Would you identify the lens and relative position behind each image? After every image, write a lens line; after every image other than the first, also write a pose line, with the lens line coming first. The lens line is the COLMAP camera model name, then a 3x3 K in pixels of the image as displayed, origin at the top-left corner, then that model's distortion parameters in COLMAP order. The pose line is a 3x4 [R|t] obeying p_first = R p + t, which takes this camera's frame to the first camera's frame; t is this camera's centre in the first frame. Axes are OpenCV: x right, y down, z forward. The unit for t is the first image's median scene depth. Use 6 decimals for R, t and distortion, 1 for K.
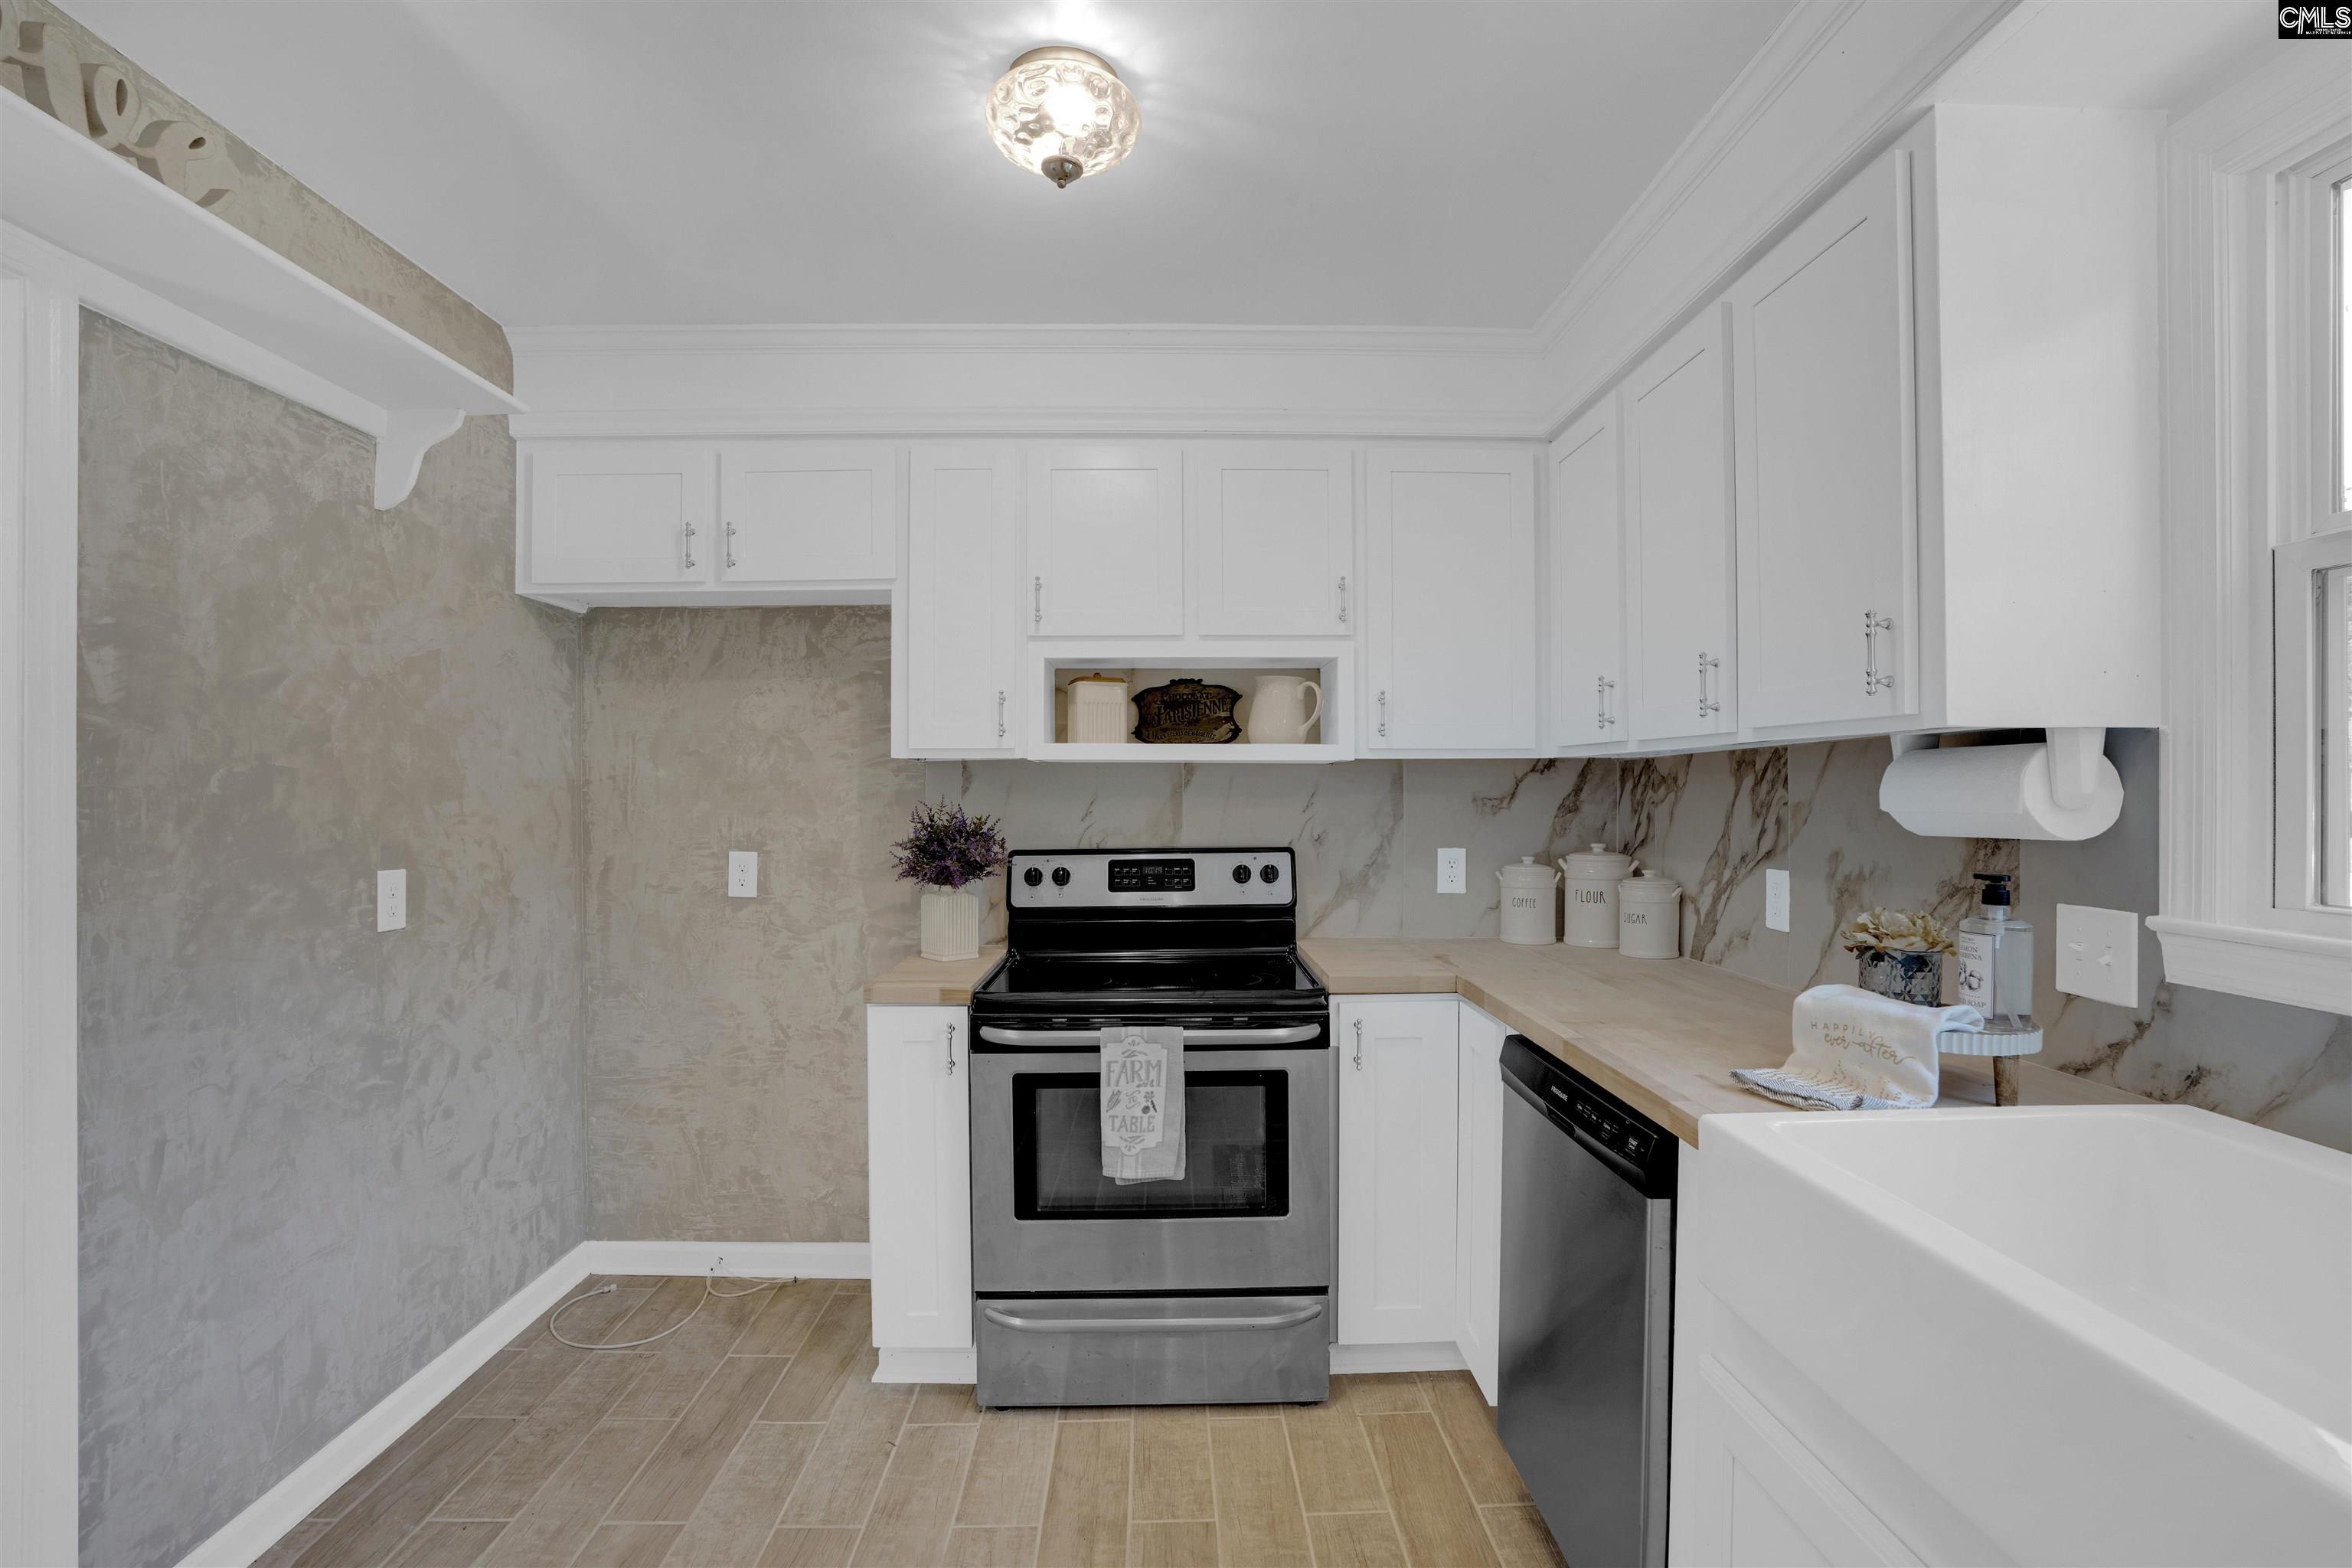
lens RADIAL K [[1095.5, 0, 1184.6], [0, 1095.5, 792.4], [0, 0, 1]] dist [-0.057365, 0.000283]
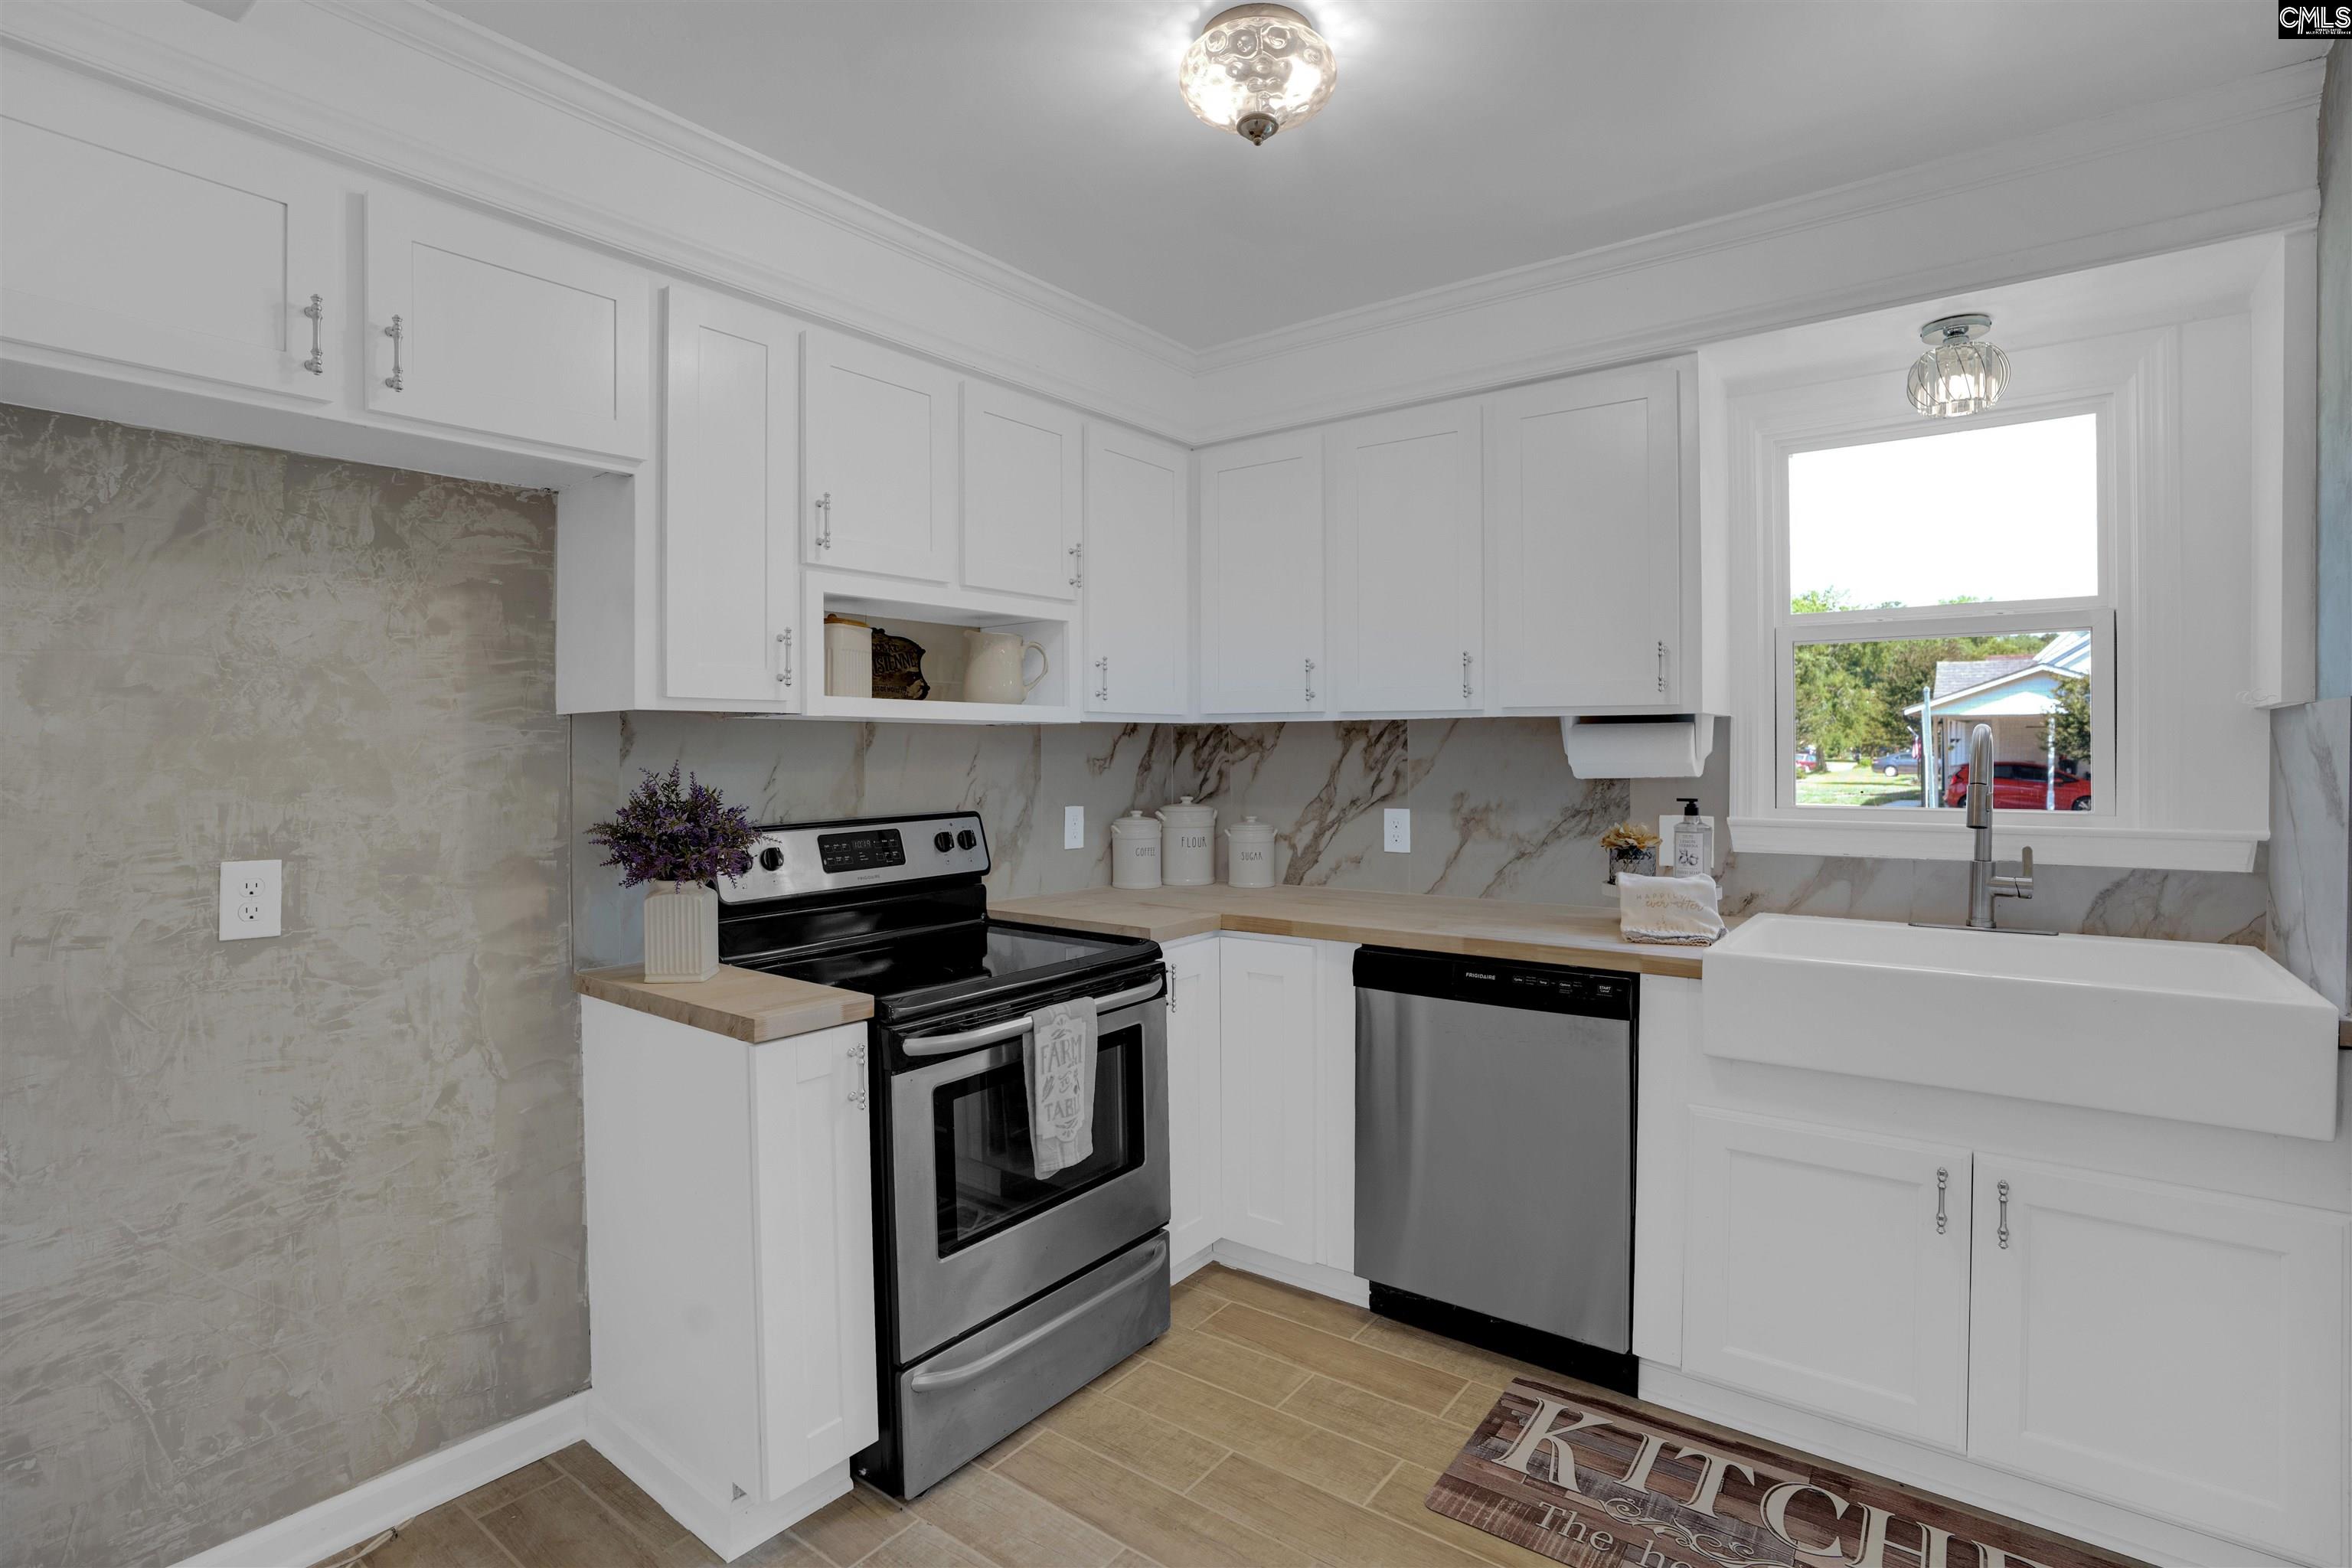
lens RADIAL K [[1123.3, 0, 1175.2], [0, 1123.3, 755.9], [0, 0, 1]] dist [-0.062692, 0.026164]
pose [[0.631808, -0.006783, 0.775095, -0.610897], [0.005776, 0.999975, 0.004043, -0.002005], [-0.775103, 0.001923, 0.631832, 0.265696]]
